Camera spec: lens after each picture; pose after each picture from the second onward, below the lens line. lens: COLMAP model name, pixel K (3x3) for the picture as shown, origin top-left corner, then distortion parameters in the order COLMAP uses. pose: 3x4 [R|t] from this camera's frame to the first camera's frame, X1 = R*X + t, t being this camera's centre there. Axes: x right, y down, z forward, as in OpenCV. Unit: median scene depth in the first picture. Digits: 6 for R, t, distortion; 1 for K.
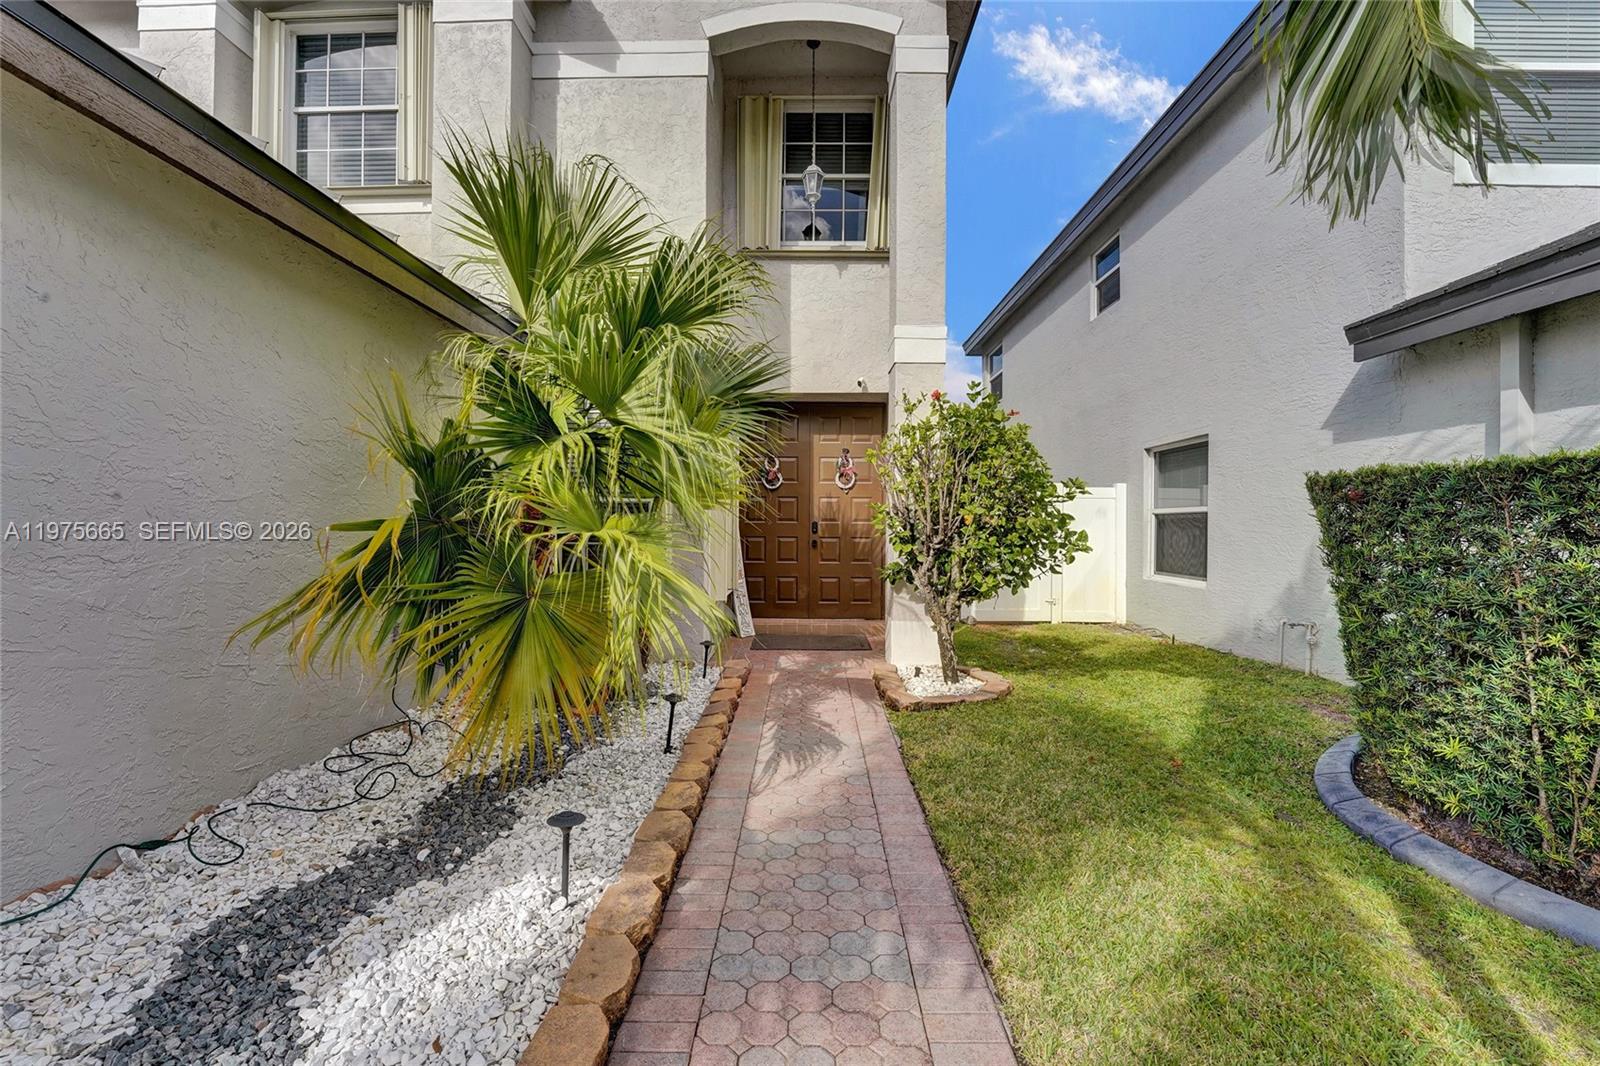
lens RADIAL K [[652.3, 0, 800.0], [0, 652.3, 533.0], [0, 0, 1]] dist [-0.028354, 0.000122]
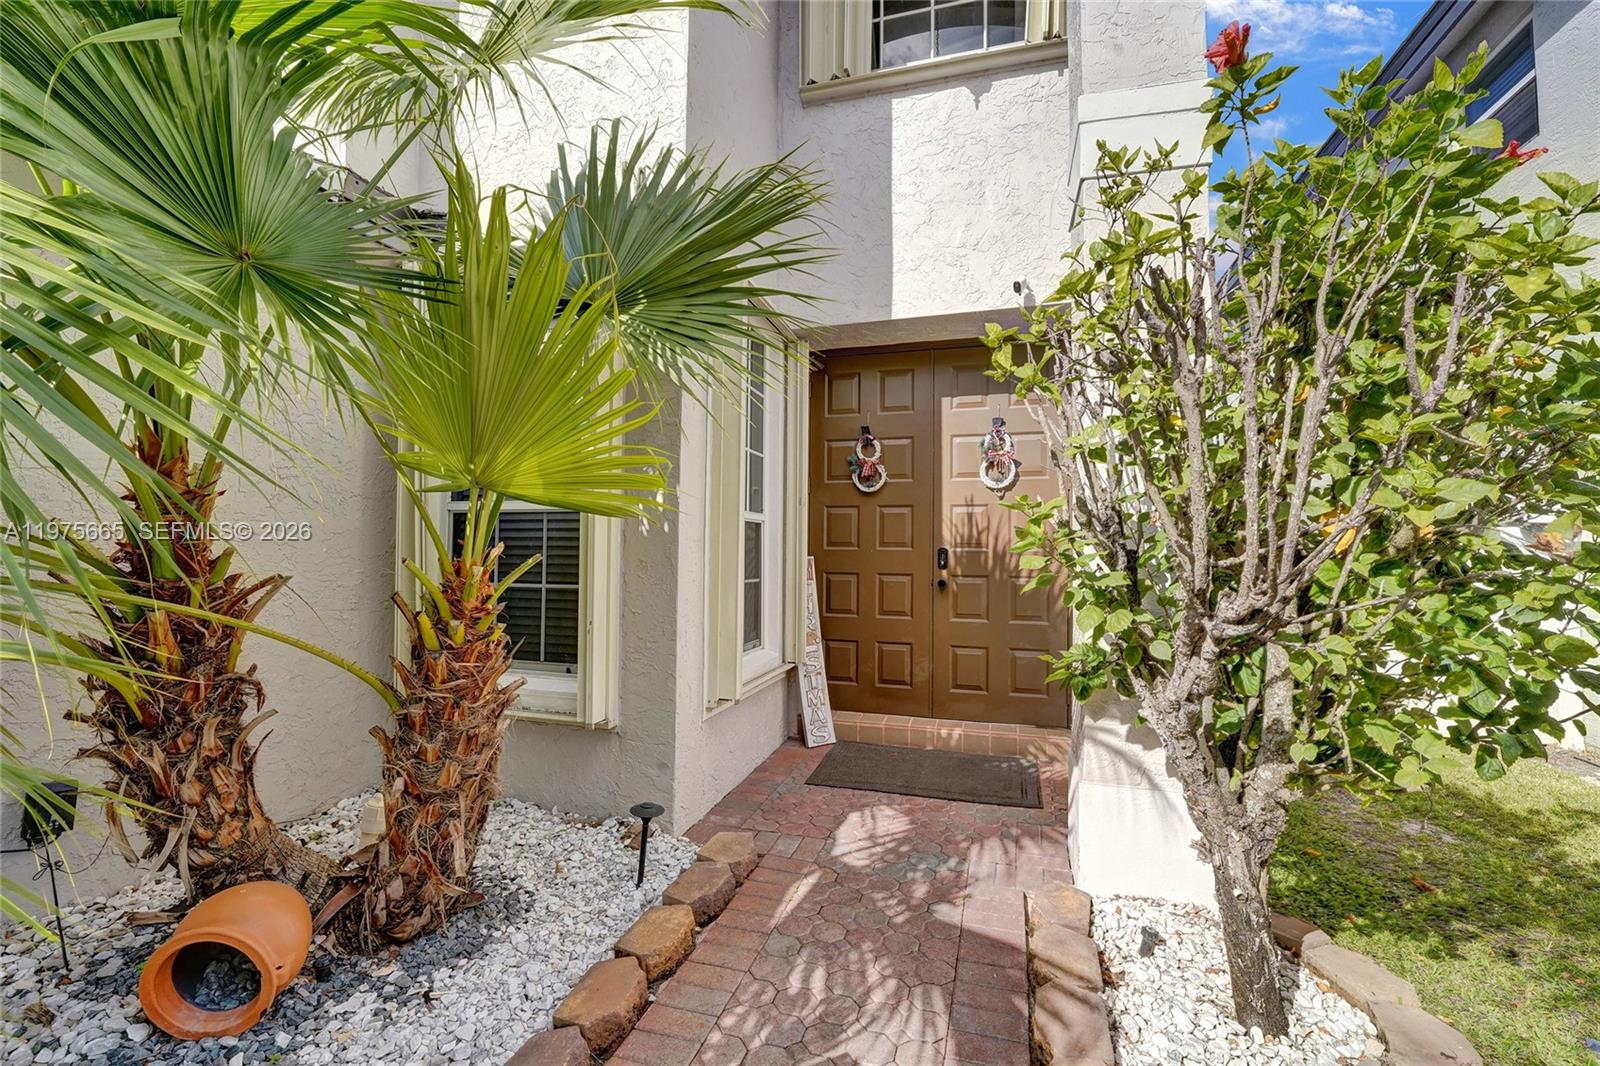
lens RADIAL K [[652.3, 0, 800.0], [0, 652.3, 533.0], [0, 0, 1]] dist [-0.028354, 0.000122]
pose [[0.956269, -0.002944, -0.292474, 0.076167], [-0.010092, 0.999022, -0.043051, -0.004954], [0.292314, 0.044120, 0.955304, 0.456788]]
